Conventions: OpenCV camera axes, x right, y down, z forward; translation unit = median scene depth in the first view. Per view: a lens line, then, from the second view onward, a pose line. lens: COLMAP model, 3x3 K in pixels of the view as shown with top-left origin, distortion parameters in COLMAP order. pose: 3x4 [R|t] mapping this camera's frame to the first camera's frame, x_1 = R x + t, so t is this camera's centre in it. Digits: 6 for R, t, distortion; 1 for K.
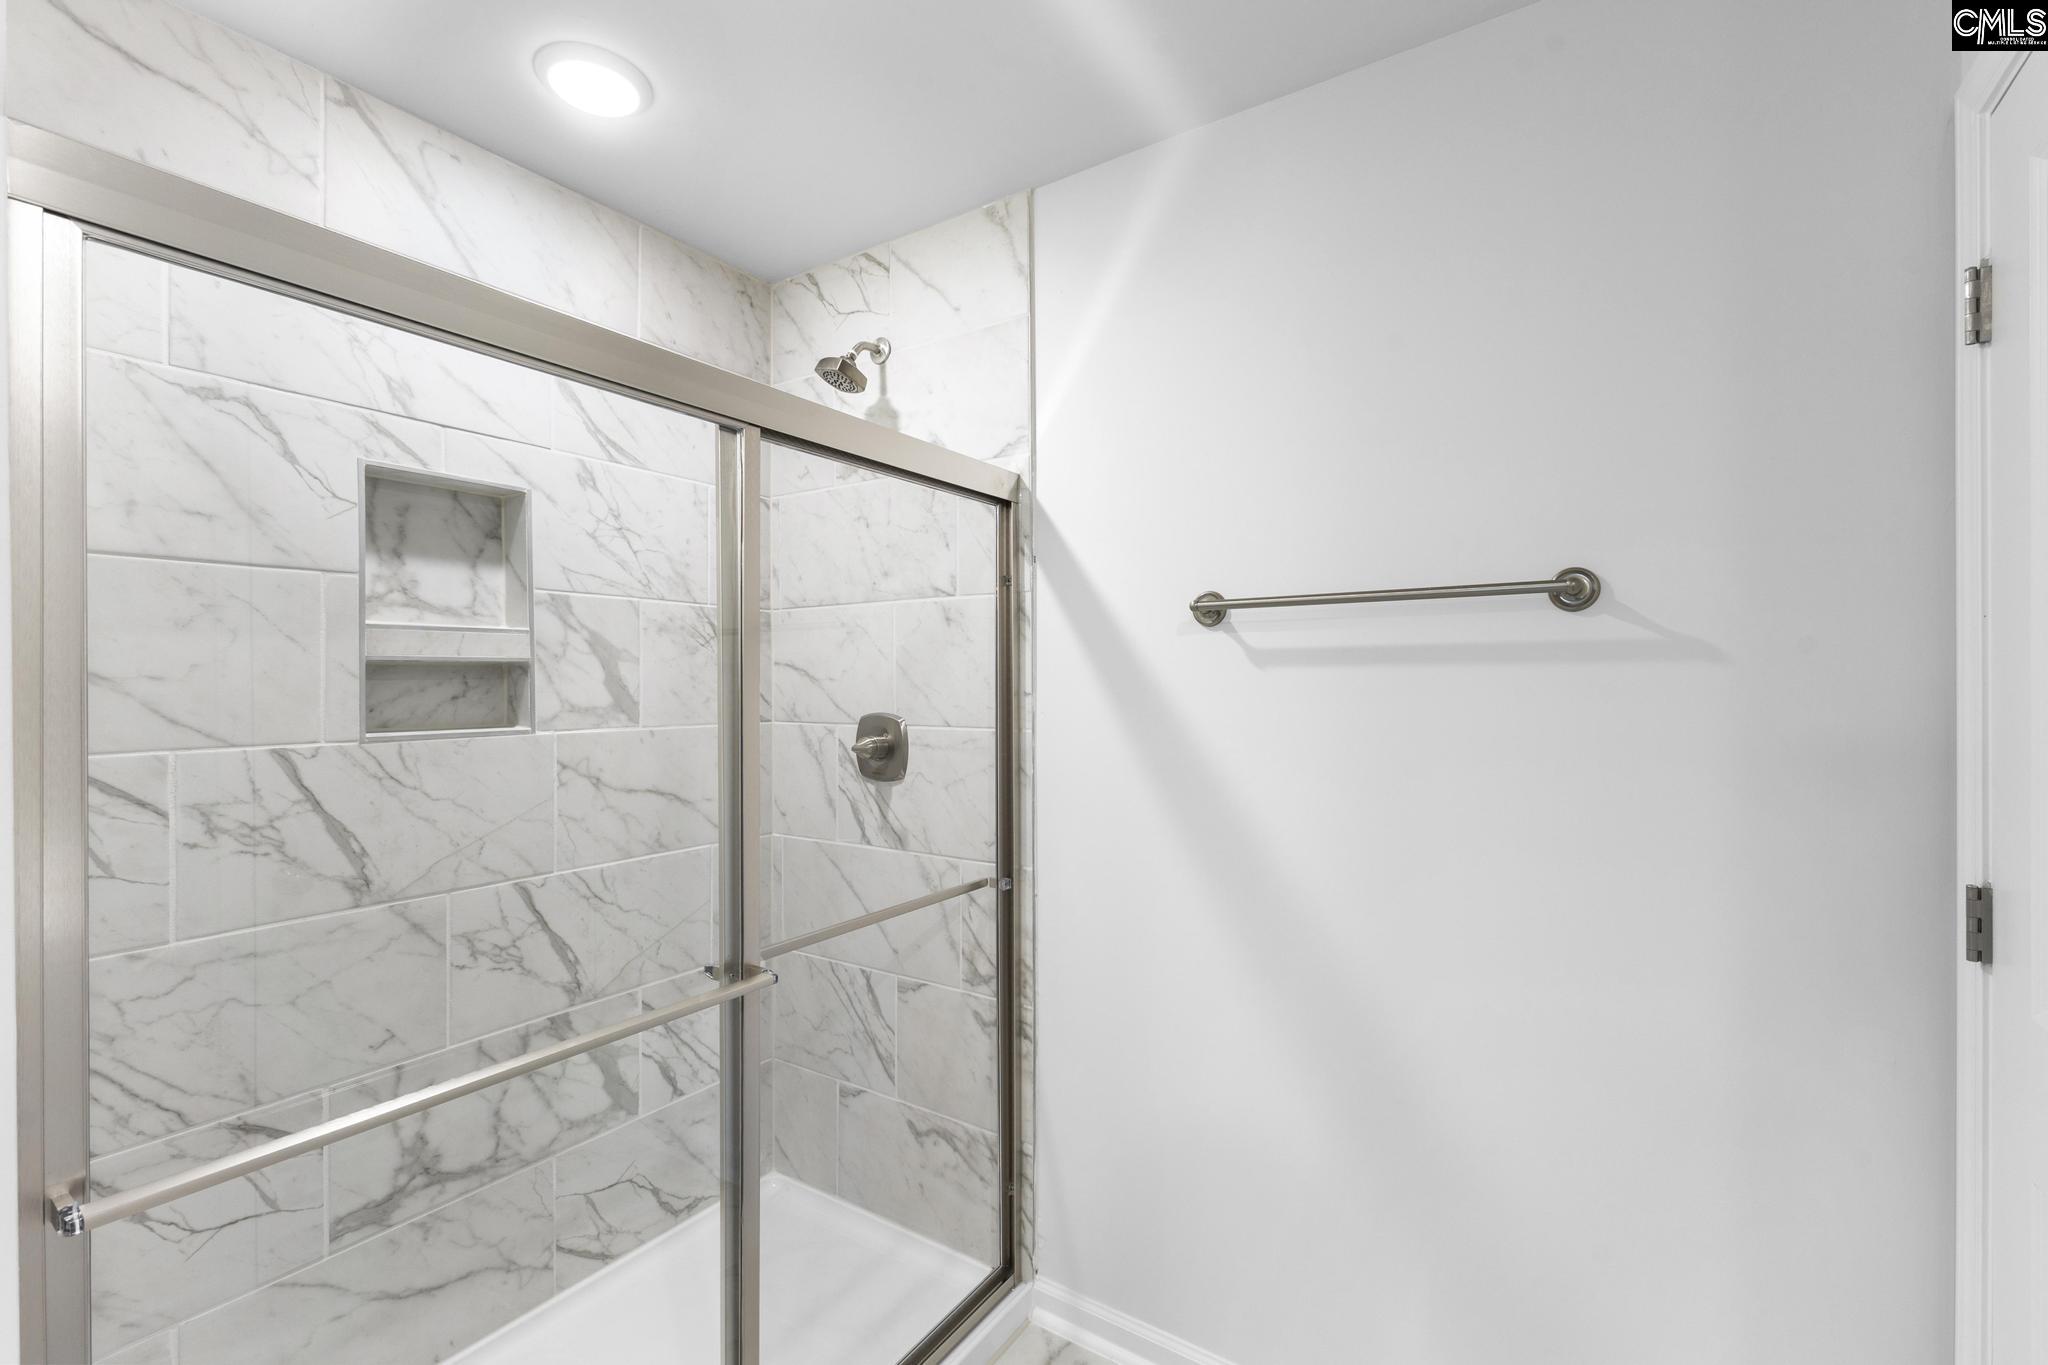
lens RADIAL K [[884.9, 0, 1026.9], [0, 884.9, 687.8], [0, 0, 1]] dist [0.013580, -0.003702]
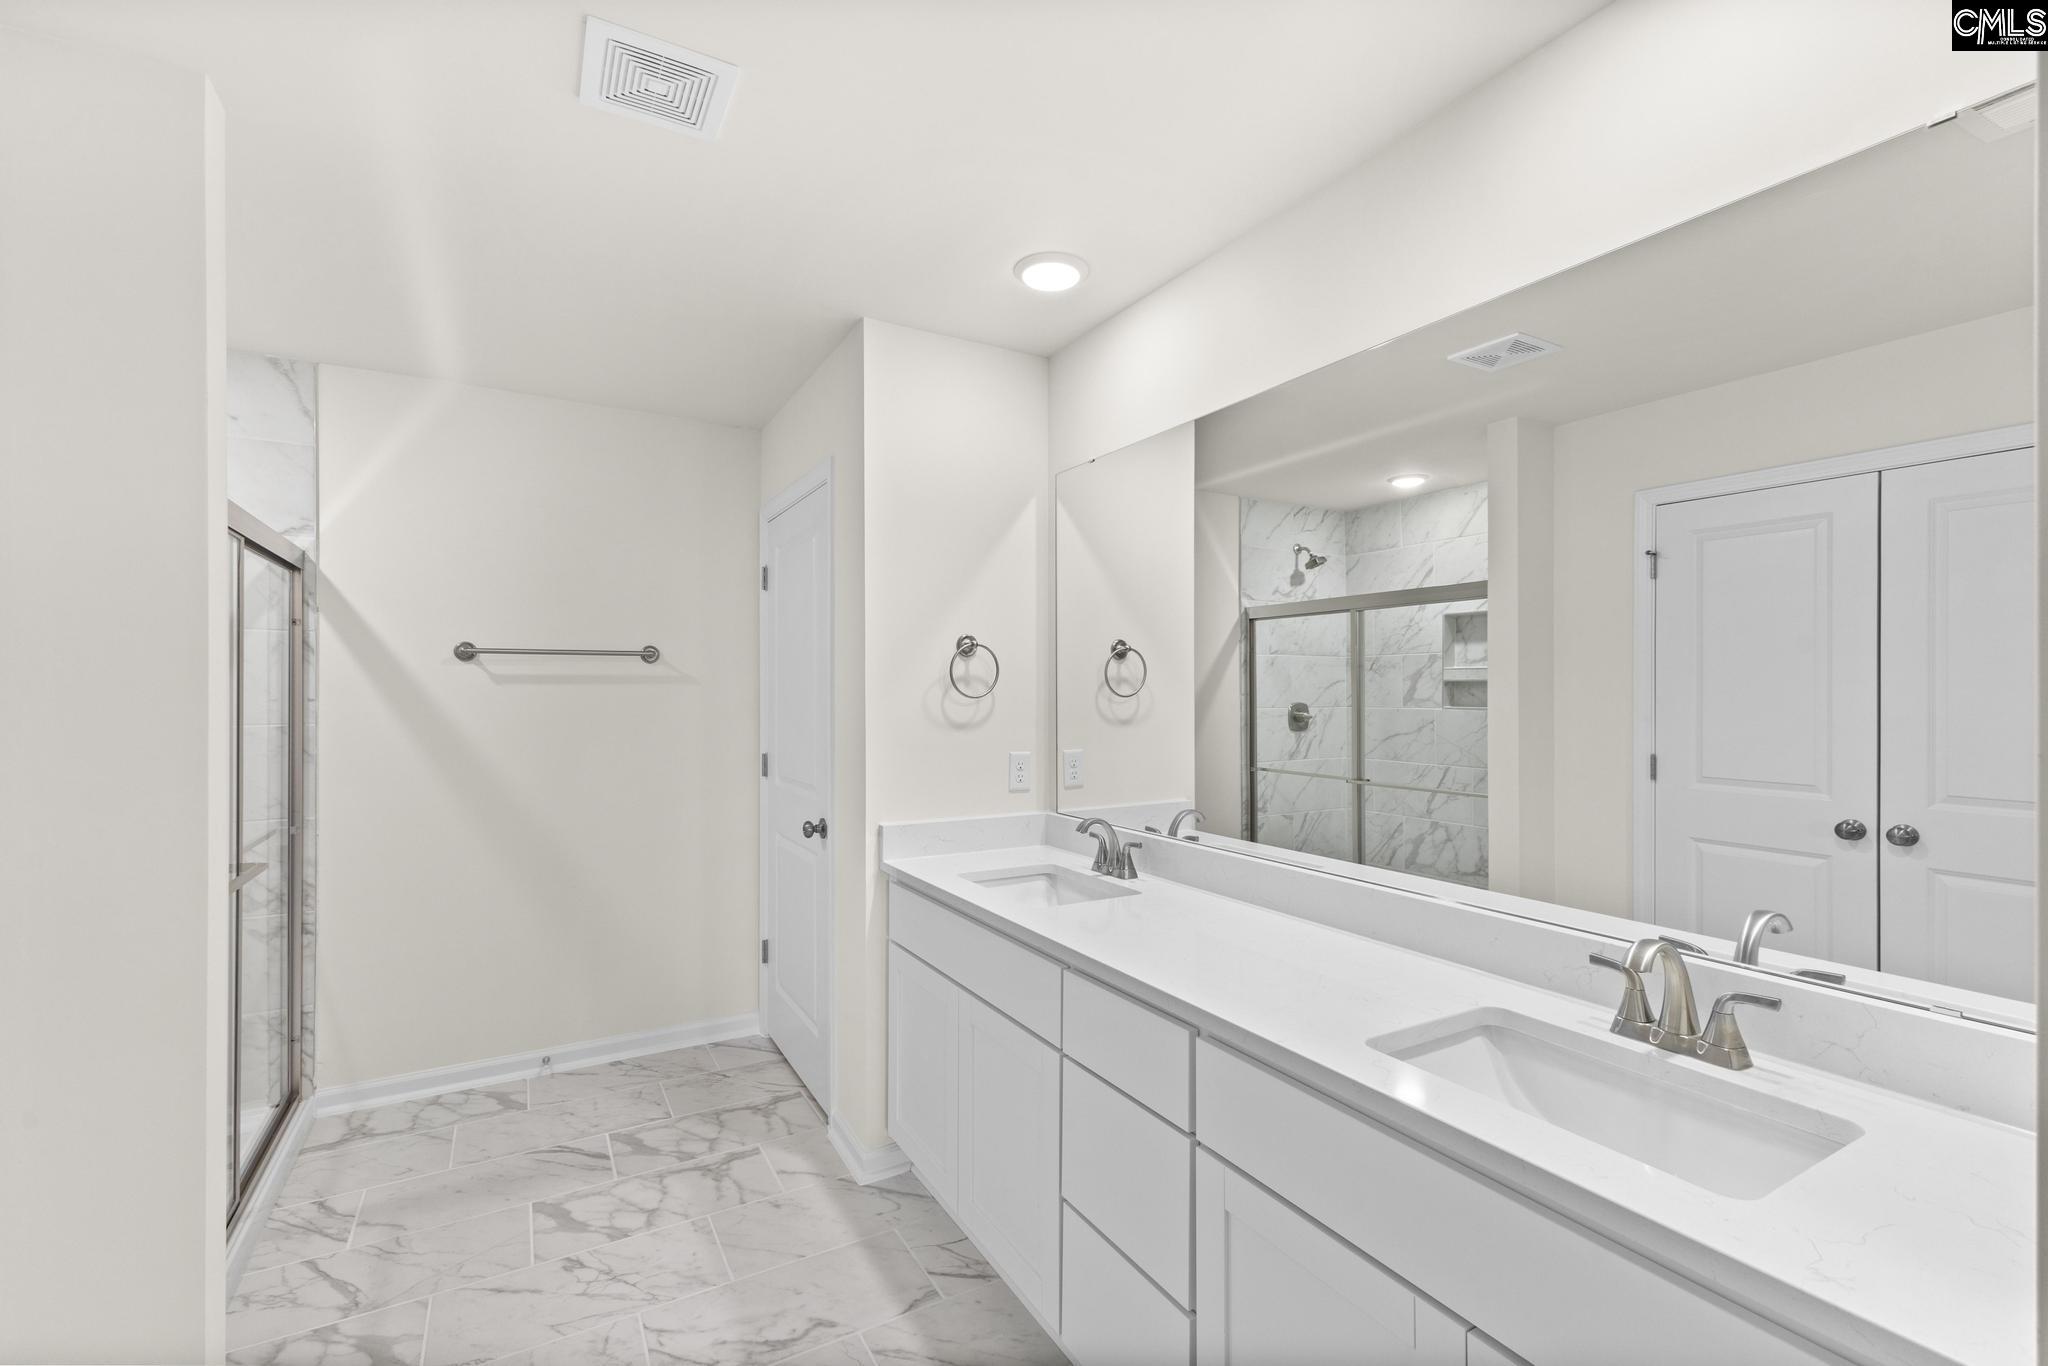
lens RADIAL K [[884.9, 0, 1018.8], [0, 884.9, 684.7], [0, 0, 1]] dist [0.013580, -0.003702]
pose [[0.442903, 0.001925, 0.896567, -0.811738], [-0.000396, 0.999998, -0.001951, -0.015892], [-0.896569, 0.000509, 0.442903, -0.720421]]
